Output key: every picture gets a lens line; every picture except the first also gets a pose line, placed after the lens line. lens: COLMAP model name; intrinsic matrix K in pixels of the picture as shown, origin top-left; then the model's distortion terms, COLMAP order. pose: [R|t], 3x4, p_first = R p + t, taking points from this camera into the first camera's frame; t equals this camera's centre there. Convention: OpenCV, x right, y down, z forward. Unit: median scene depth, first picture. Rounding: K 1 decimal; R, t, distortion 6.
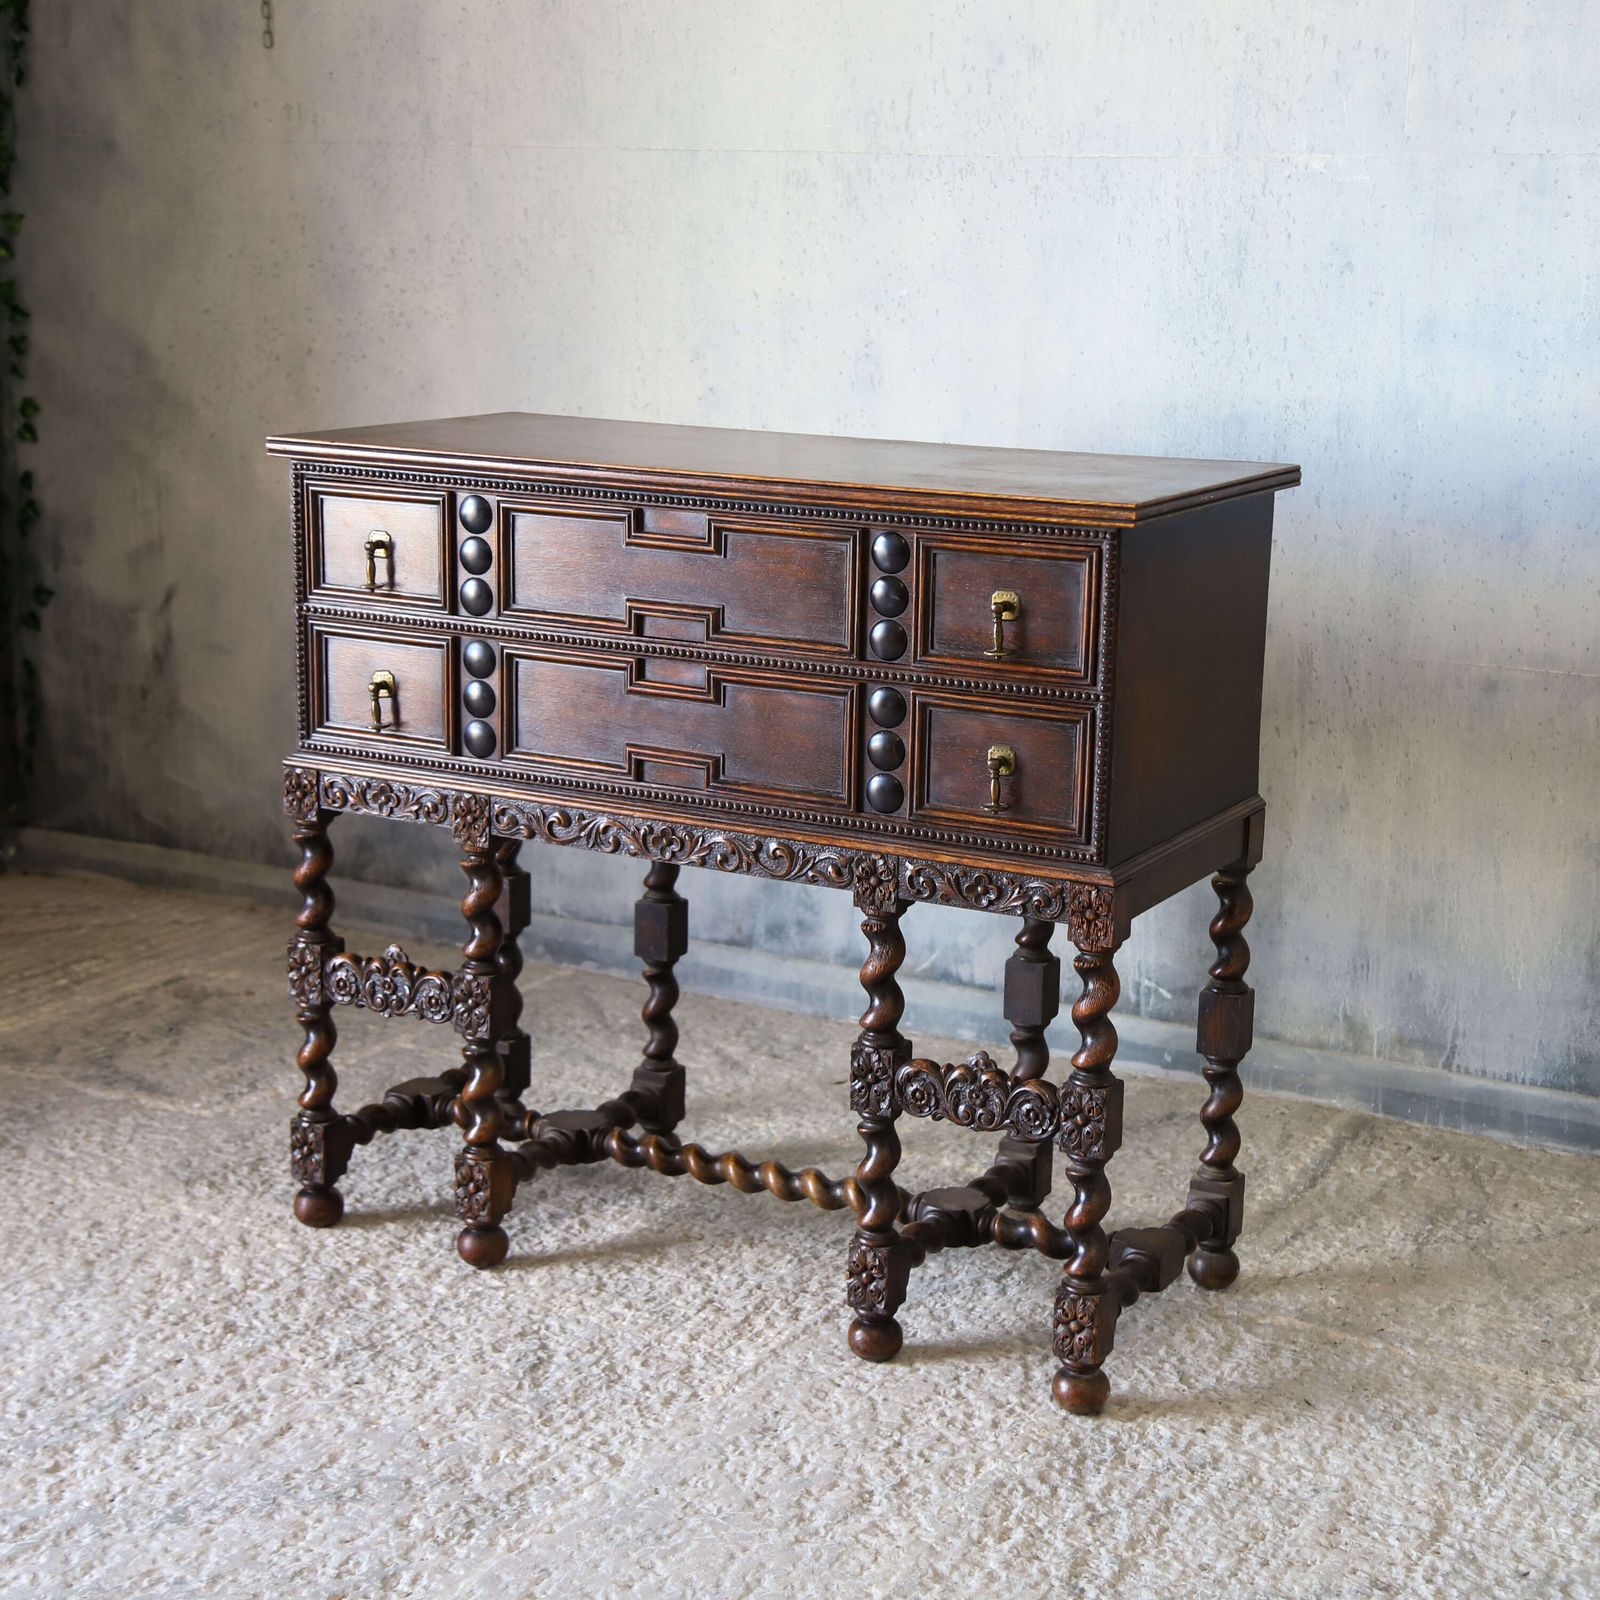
lens RADIAL K [[2813.4, 0, 749.0], [0, 2813.4, 834.1], [0, 0, 1]] dist [0.077495, 0.000000]
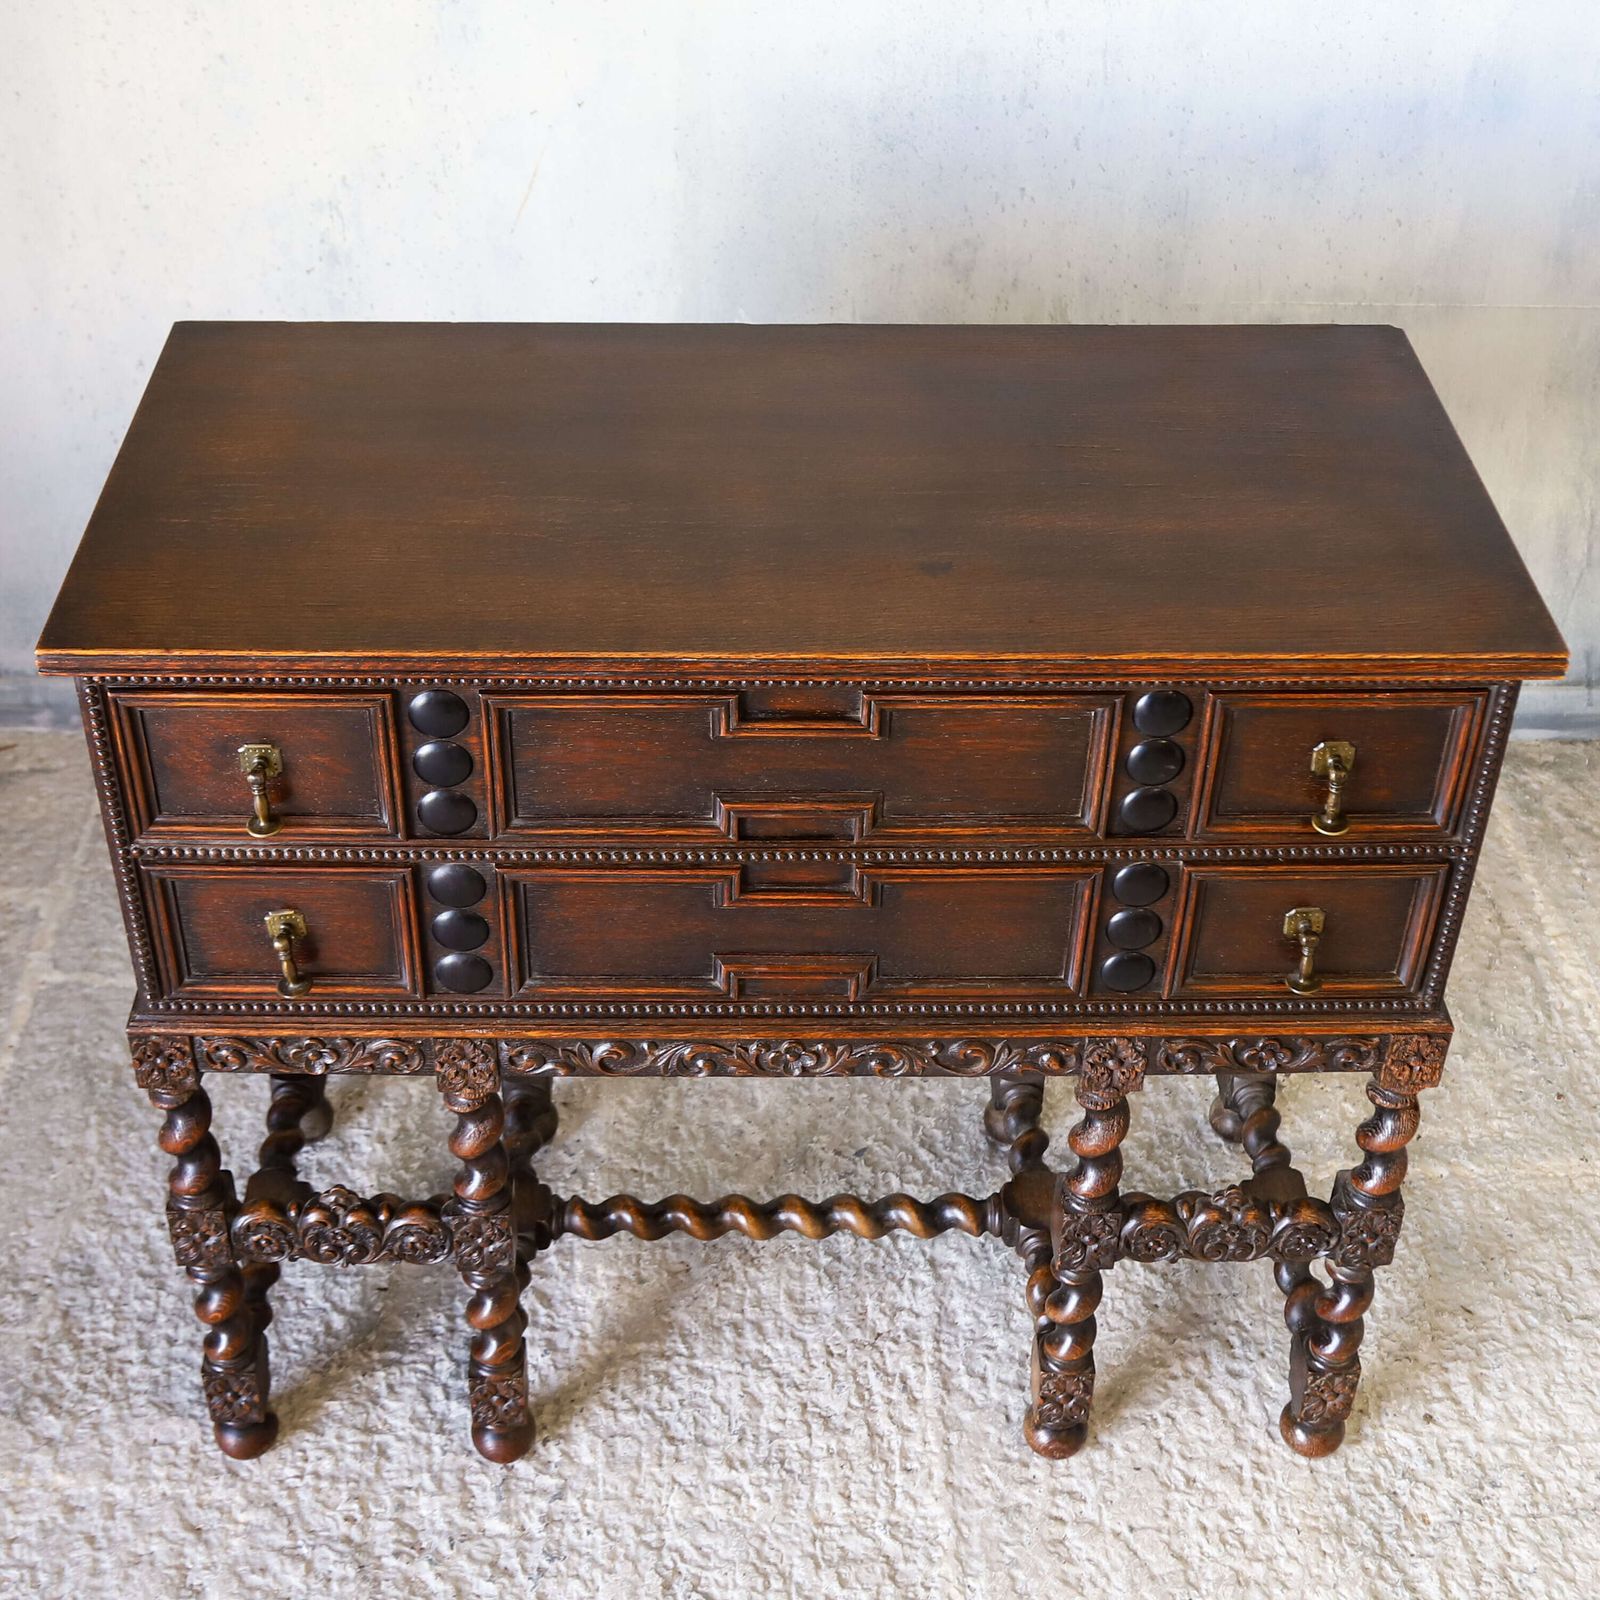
lens RADIAL K [[2311.5, 0, 688.7], [0, 2311.5, 578.9], [0, 0, 1]] dist [-0.103218, 0.000000]
pose [[0.870468, -0.296081, 0.393220, -0.249542], [0.130338, 0.908991, 0.395912, -0.347947], [-0.474656, -0.293377, 0.829838, 0.554196]]
